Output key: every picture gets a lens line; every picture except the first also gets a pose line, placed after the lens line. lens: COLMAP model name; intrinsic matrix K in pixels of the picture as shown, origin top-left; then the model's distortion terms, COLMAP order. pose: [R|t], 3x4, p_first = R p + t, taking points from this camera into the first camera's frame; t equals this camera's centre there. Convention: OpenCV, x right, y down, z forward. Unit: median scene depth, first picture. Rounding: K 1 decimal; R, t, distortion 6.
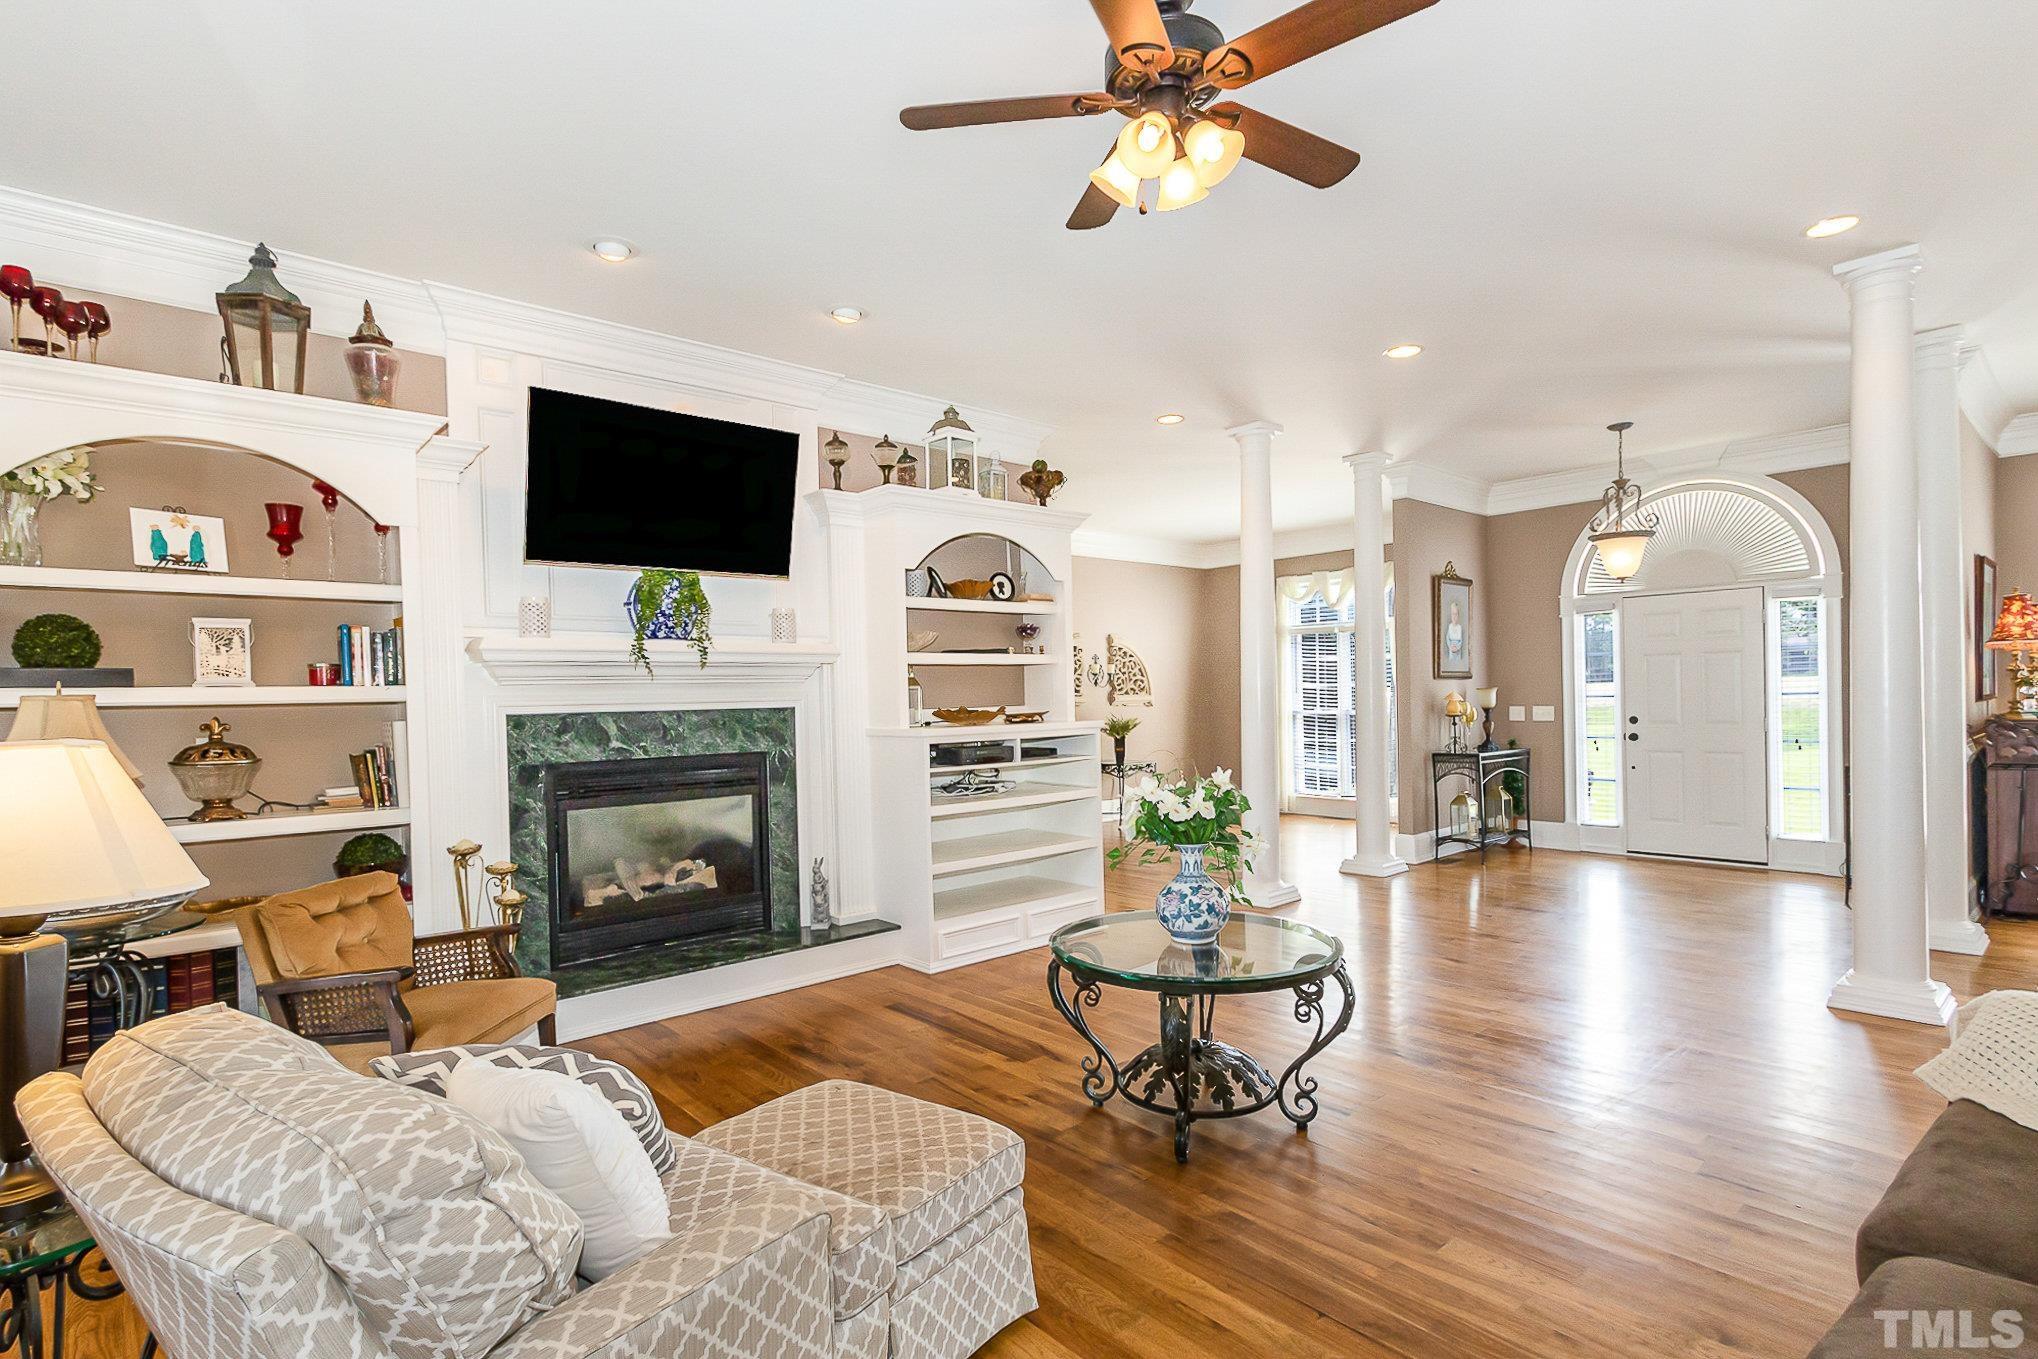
lens RADIAL K [[971.0, 0, 1020.9], [0, 971.0, 691.8], [0, 0, 1]] dist [-0.000115, -0.000069]
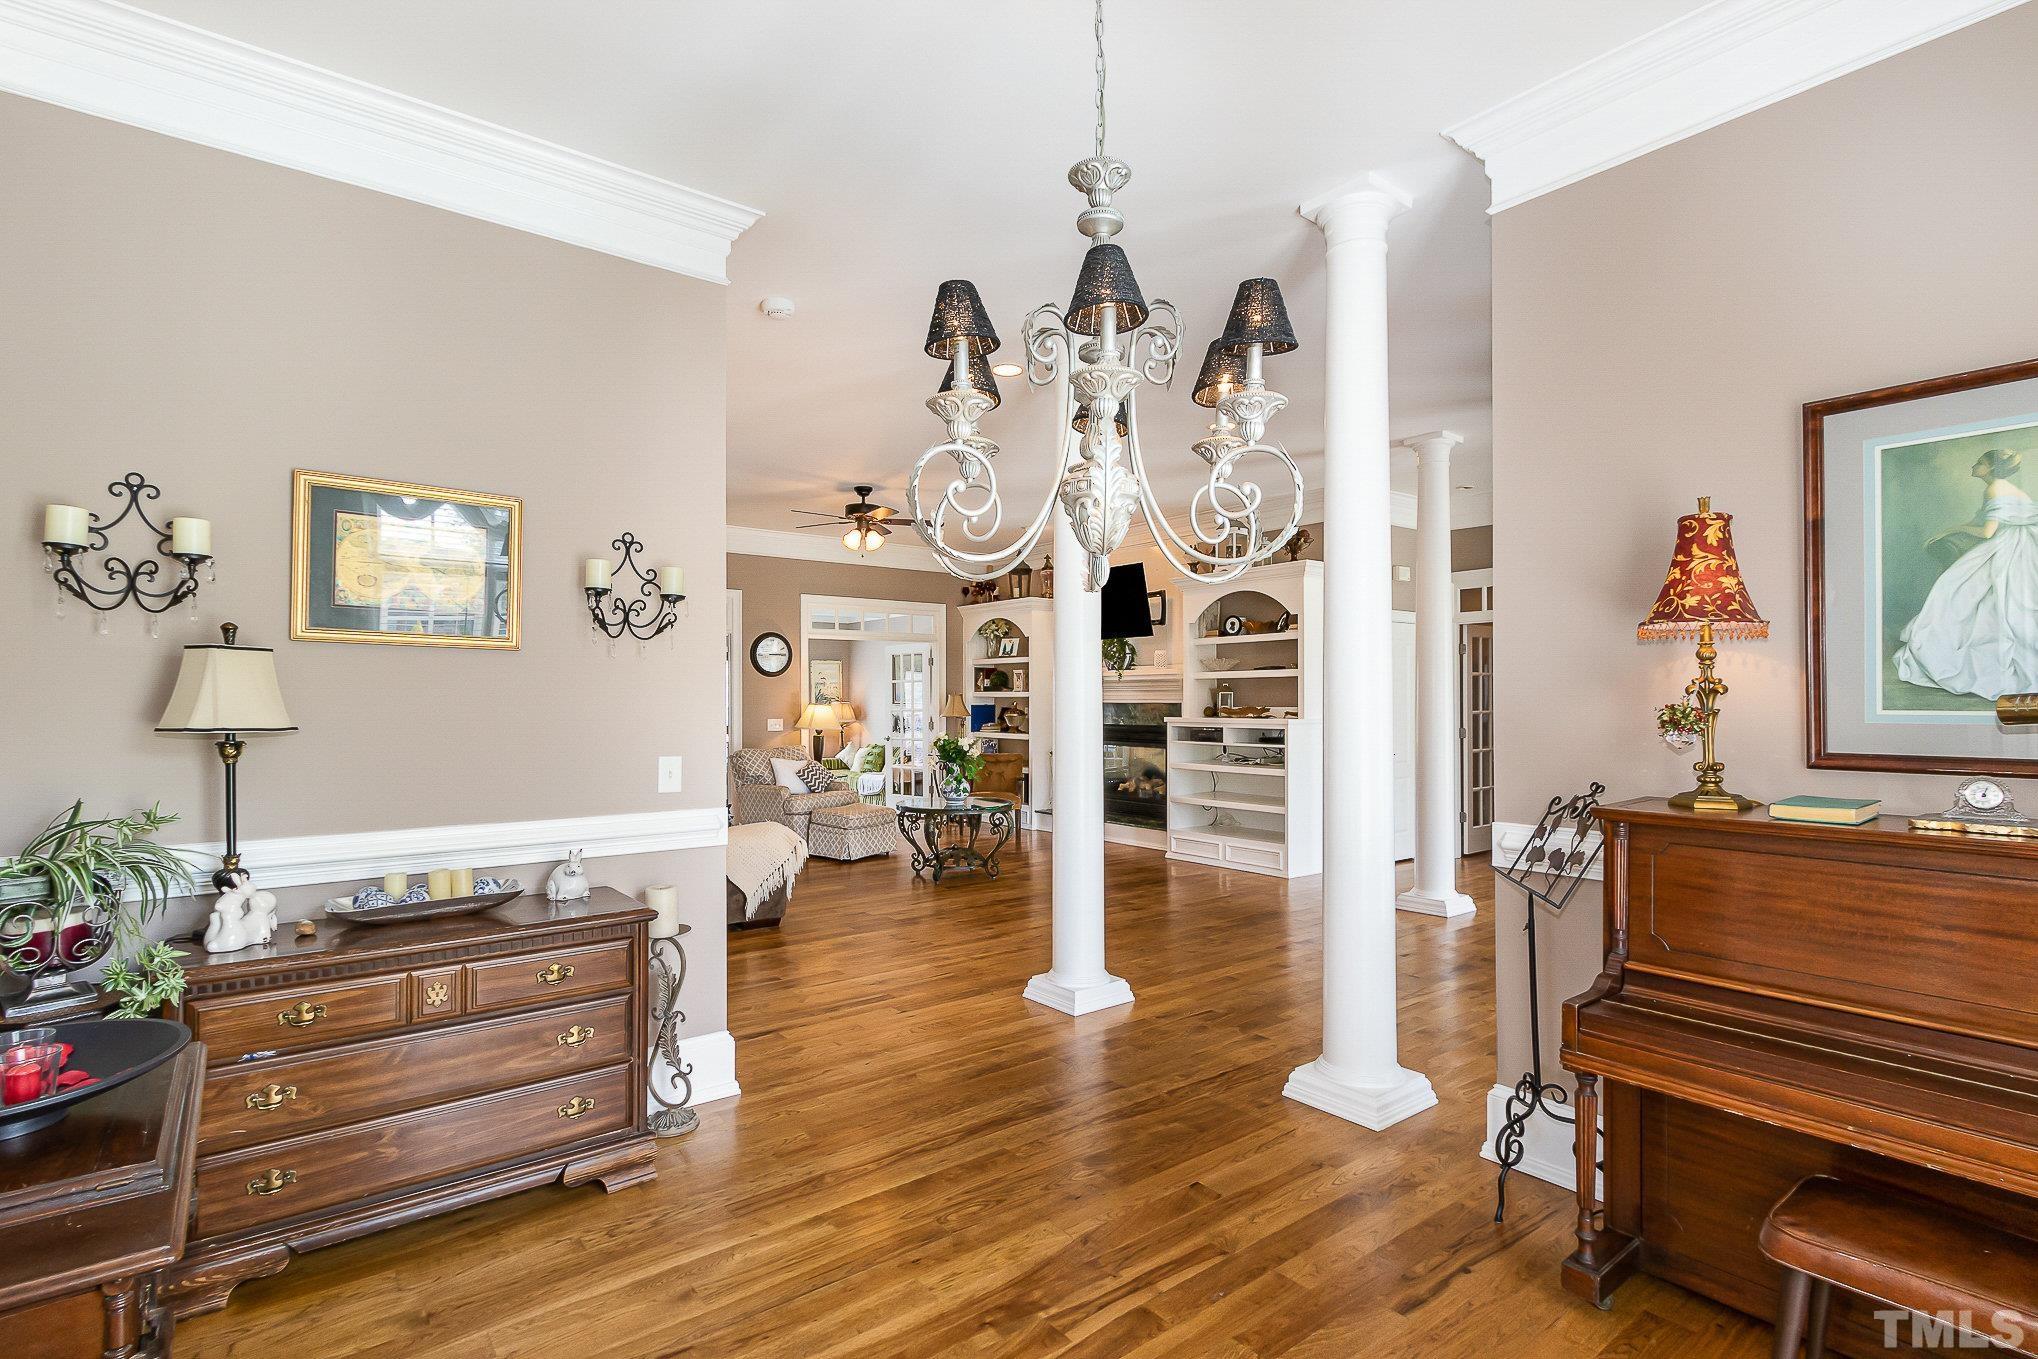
lens RADIAL K [[971.0, 0, 1020.9], [0, 971.0, 691.8], [0, 0, 1]] dist [-0.000115, -0.000069]
pose [[-0.056095, 0.007591, -0.998397, 1.727702], [0.004588, 0.999962, 0.007345, -0.021358], [0.998415, -0.004169, -0.056128, 0.879641]]
